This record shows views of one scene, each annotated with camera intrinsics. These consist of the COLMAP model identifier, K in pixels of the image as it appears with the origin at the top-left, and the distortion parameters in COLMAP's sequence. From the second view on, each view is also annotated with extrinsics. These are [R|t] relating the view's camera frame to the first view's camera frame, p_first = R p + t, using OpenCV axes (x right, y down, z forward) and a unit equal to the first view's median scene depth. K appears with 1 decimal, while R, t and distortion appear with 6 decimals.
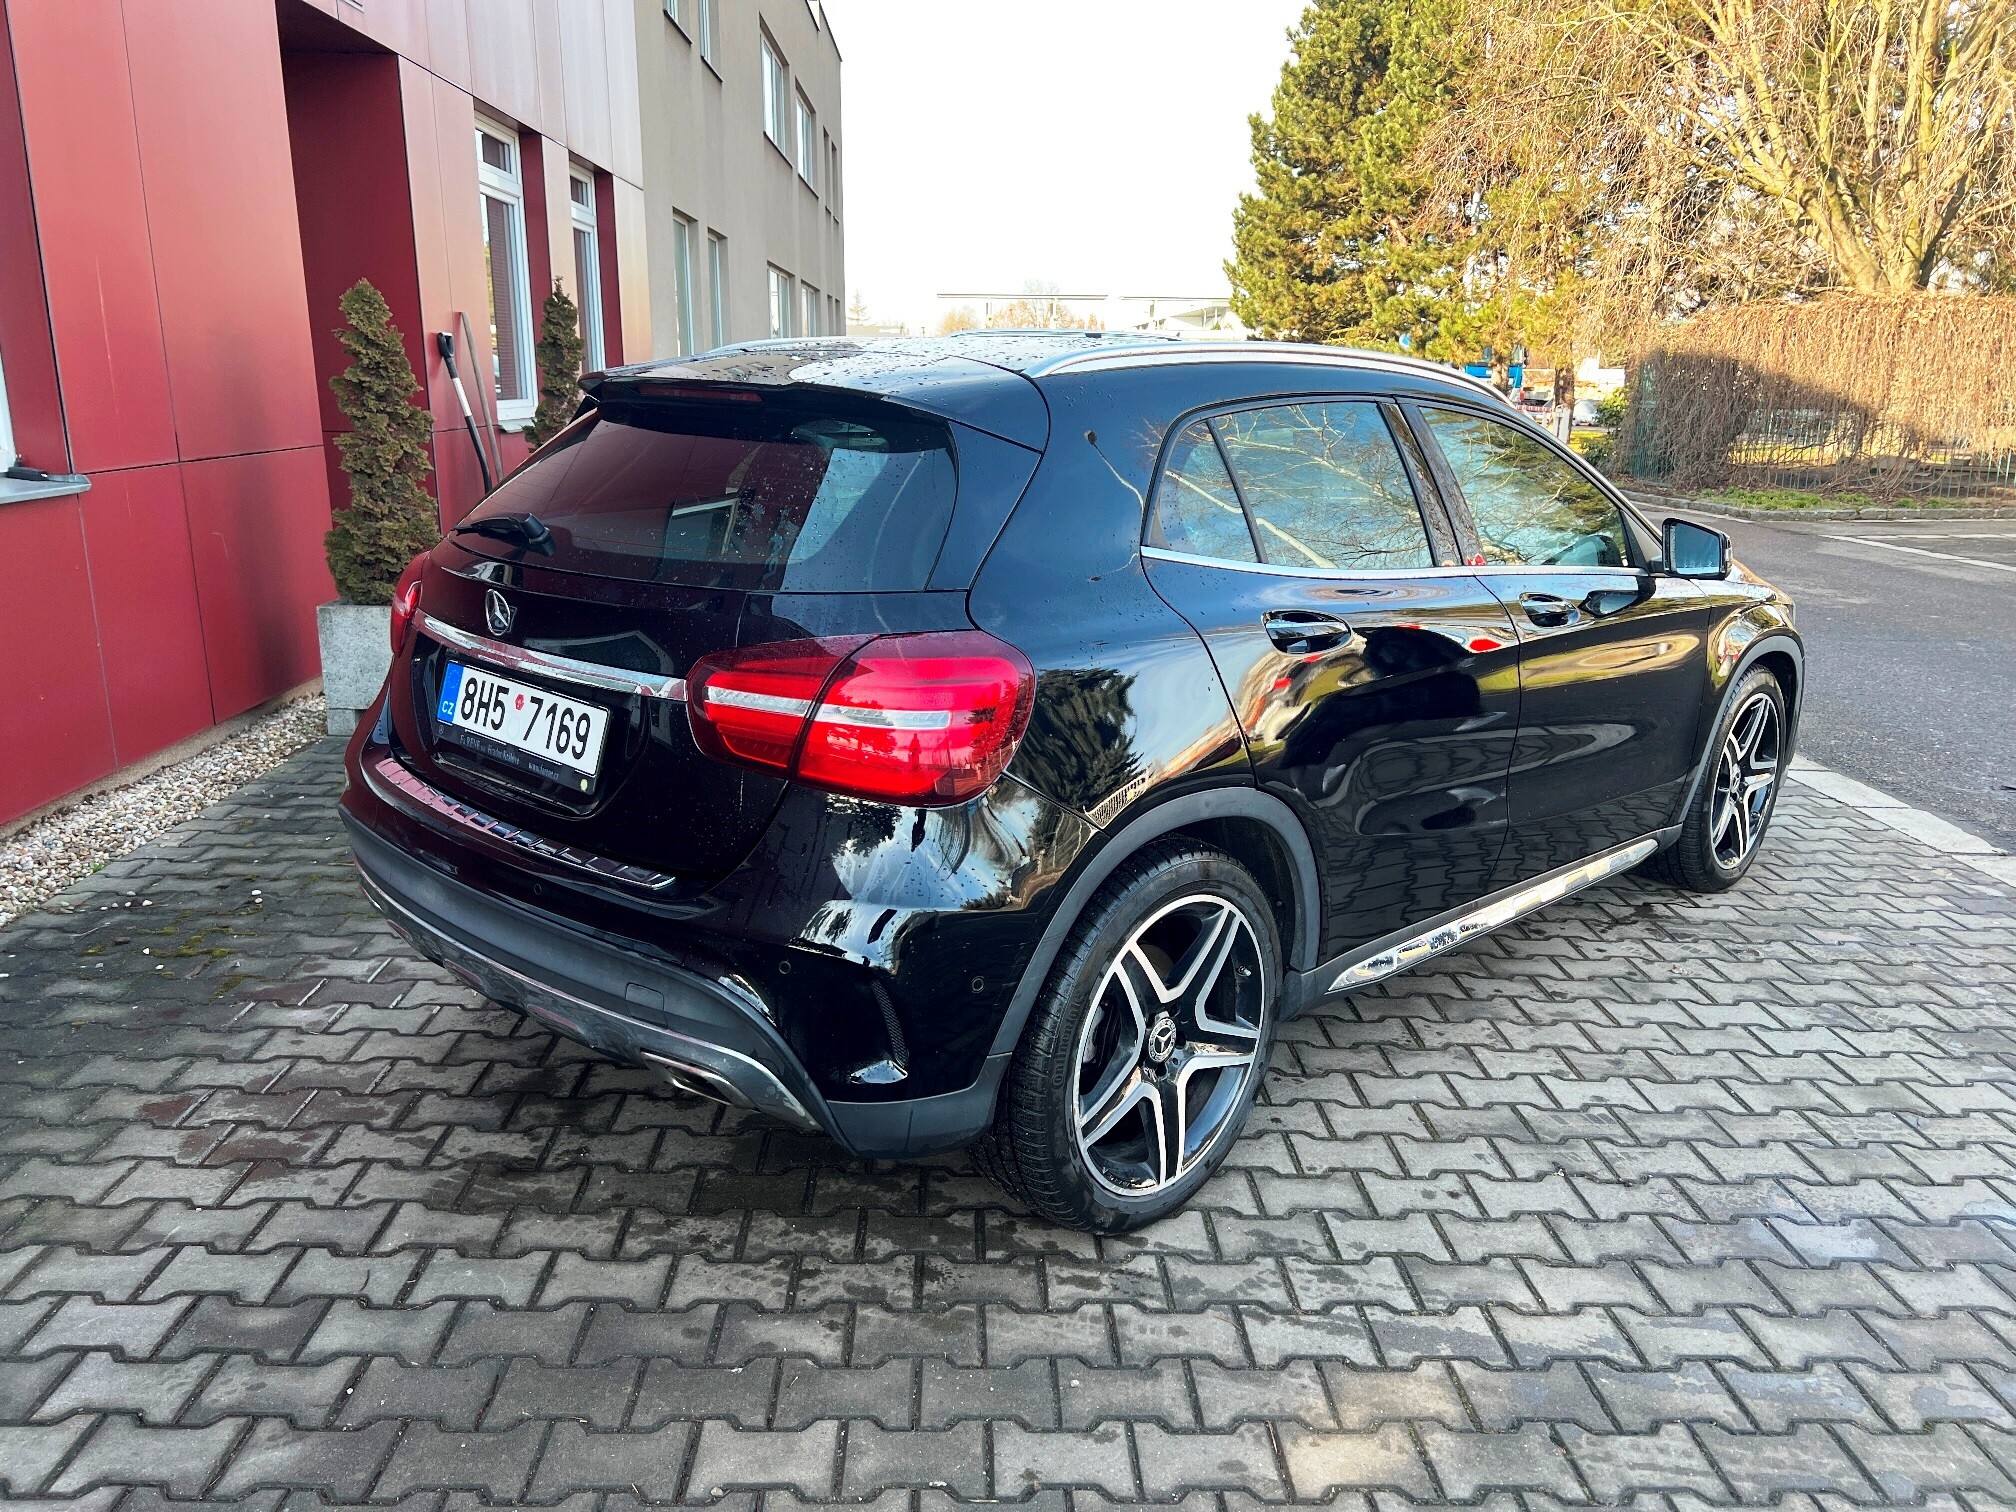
lens RADIAL K [[1519.5, 0, 1014.2], [0, 1519.5, 793.5], [0, 0, 1]] dist [0.008906, 0.003717]
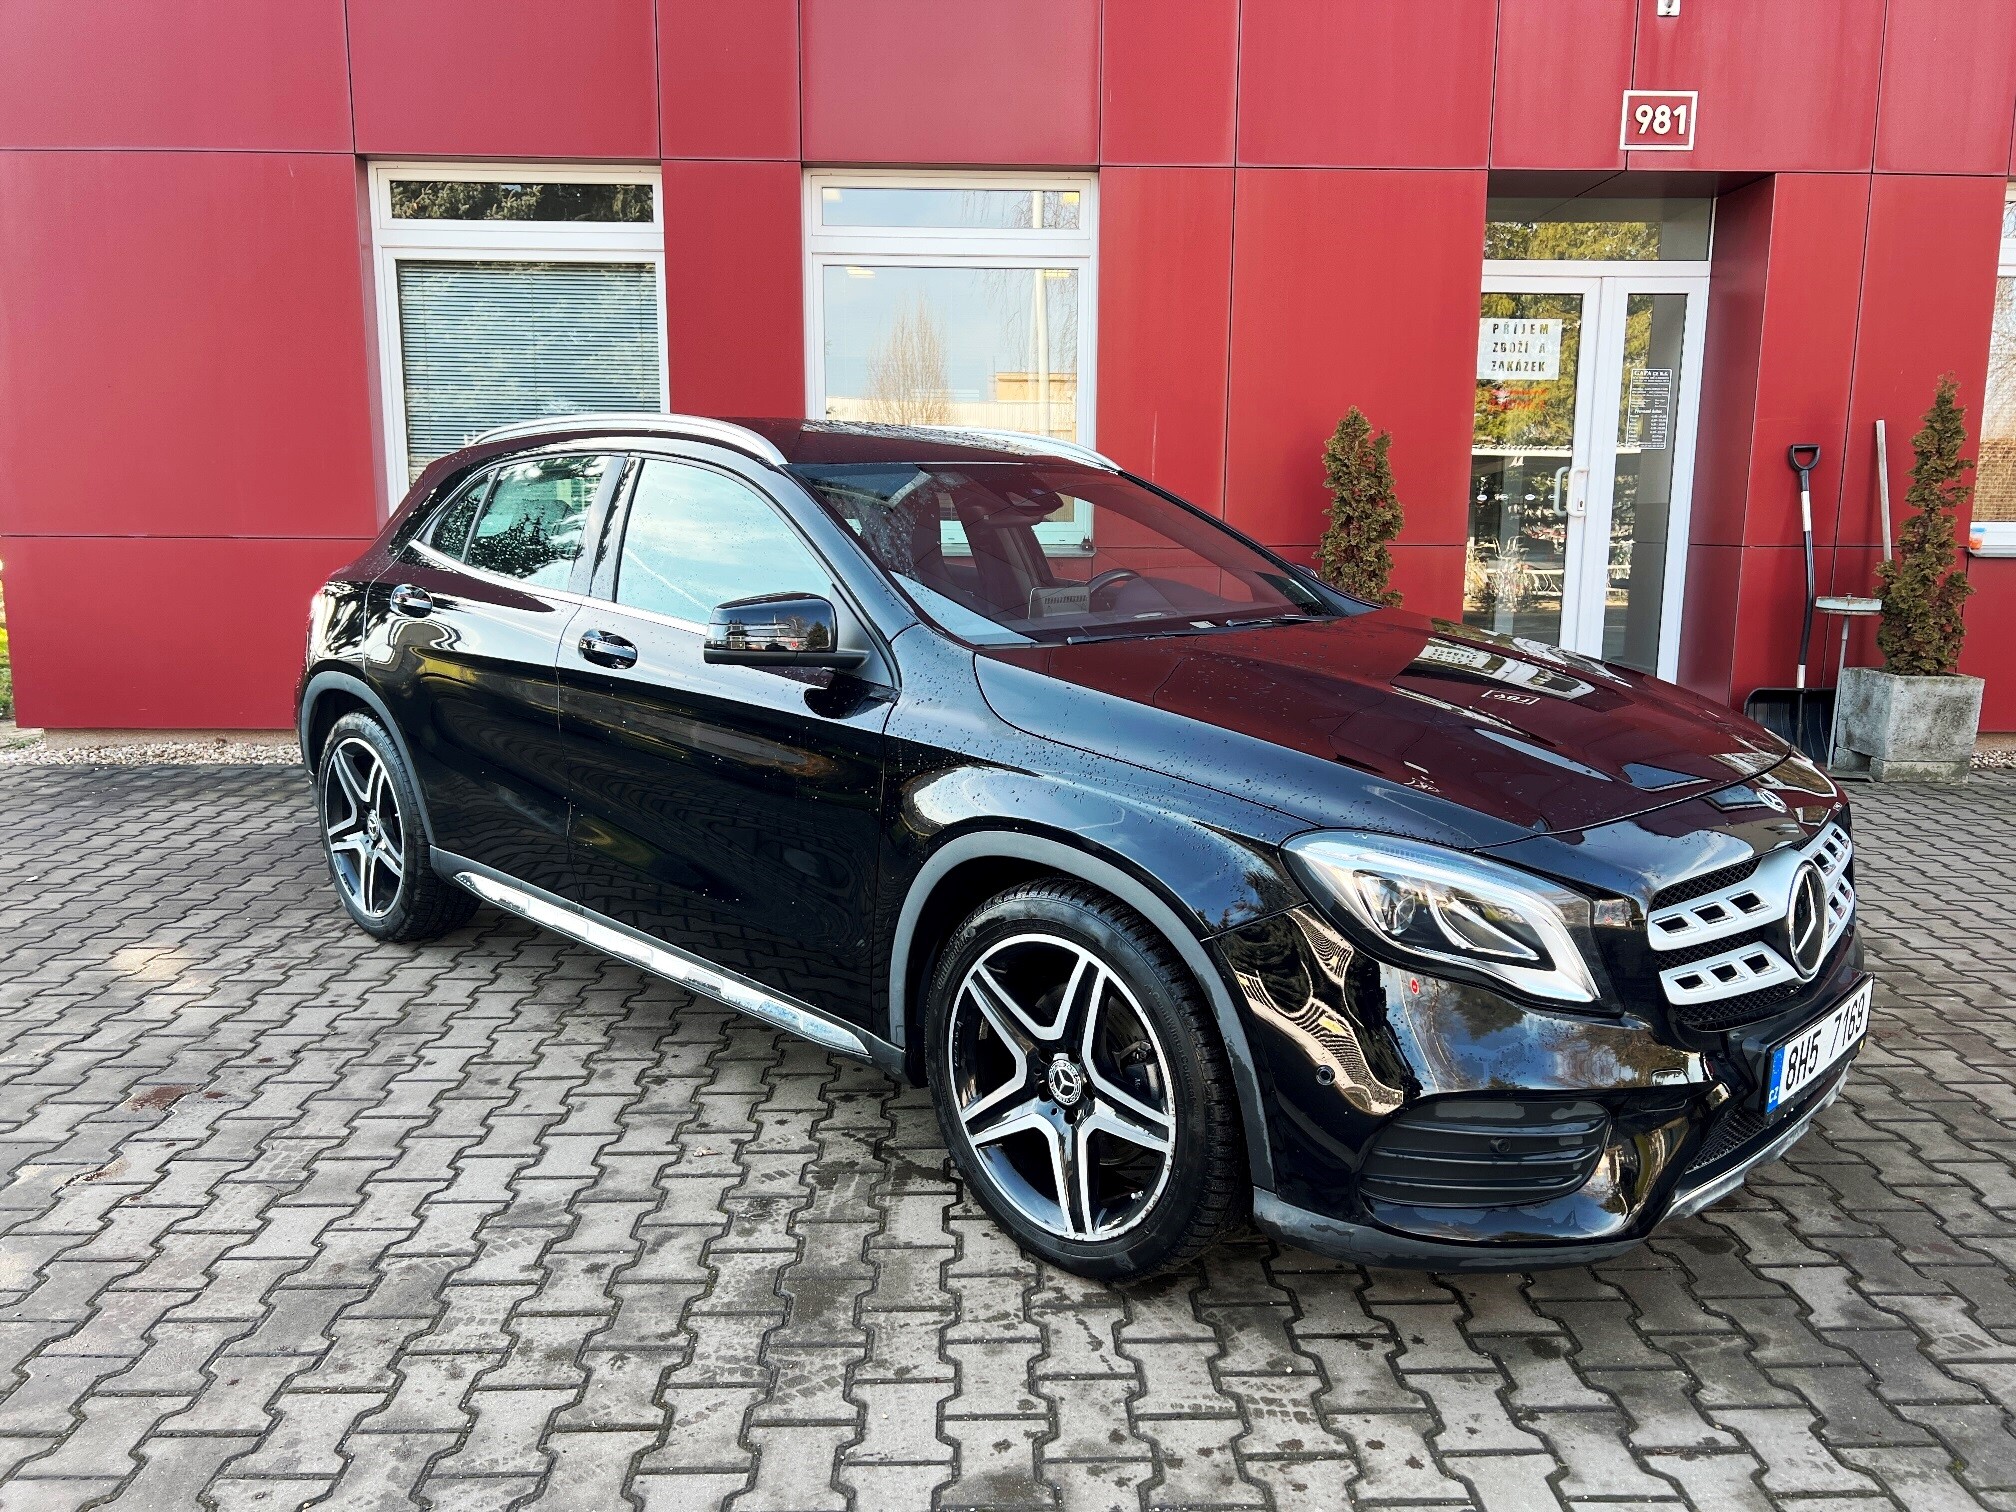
lens RADIAL K [[1519.5, 0, 1014.2], [0, 1519.5, 793.5], [0, 0, 1]] dist [0.008906, 0.003717]
pose [[-0.004255, 0.172671, -0.984970, 1.558549], [-0.269771, 0.948262, 0.167401, -0.310687], [0.962915, 0.266429, 0.042547, 1.415521]]
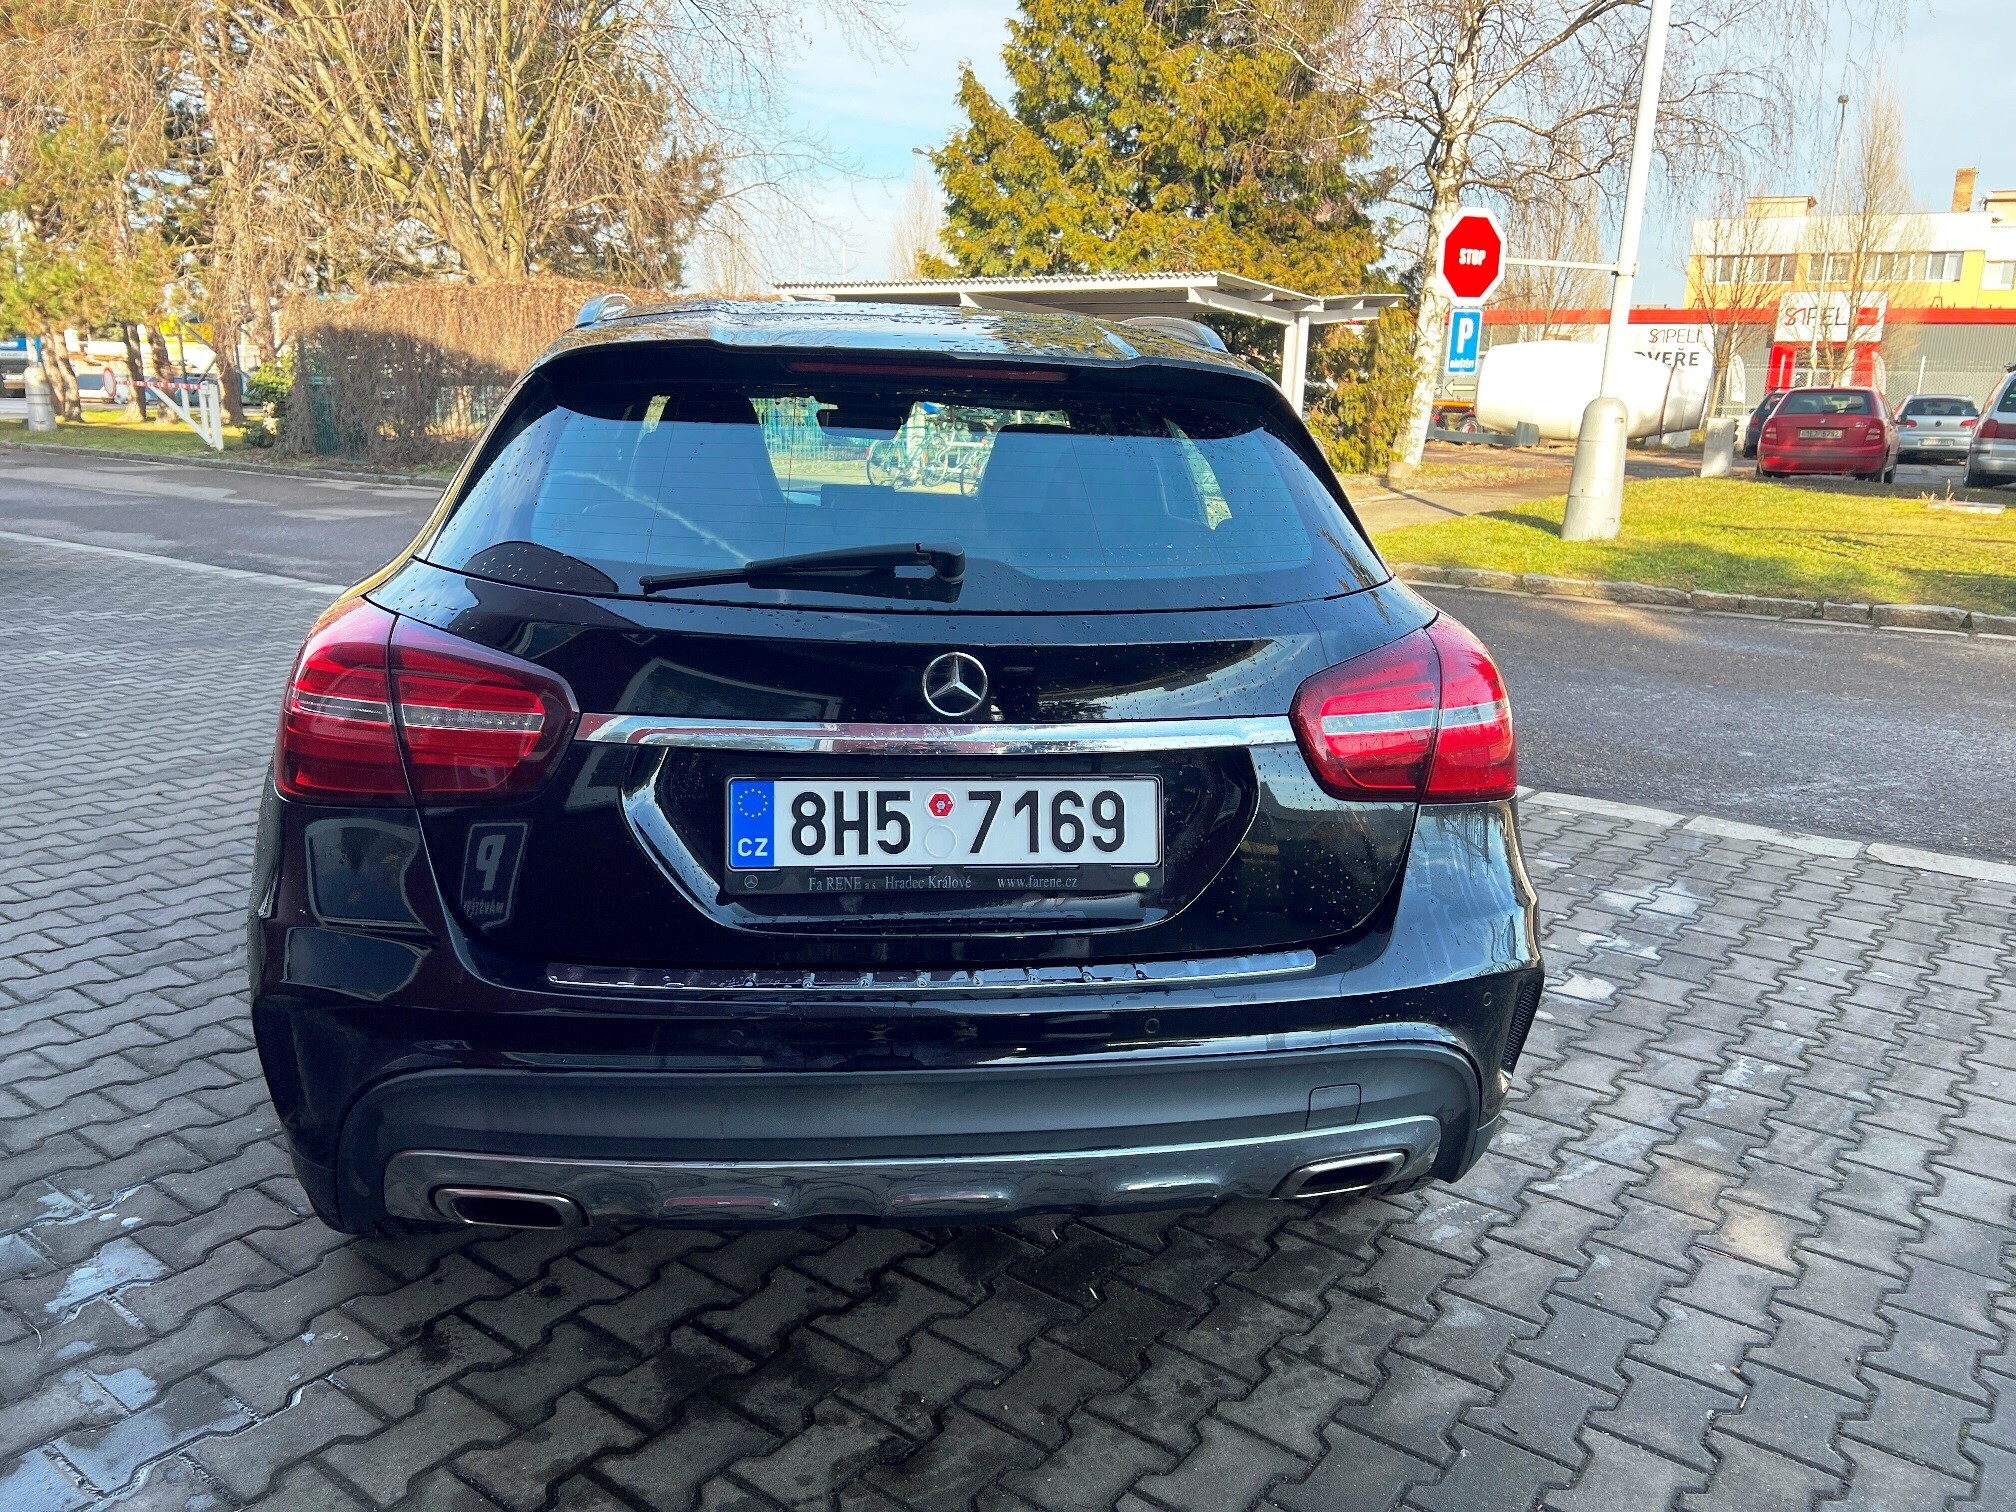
lens RADIAL K [[1536.4, 0, 1008.0], [0, 1536.4, 756.0], [0, 0, 1]] dist [0.005931, -0.000405]
pose [[0.624496, -0.189078, 0.757795, -0.731623], [0.196917, 0.977027, 0.081500, -0.116591], [-0.755796, 0.098326, 0.647383, 0.432722]]
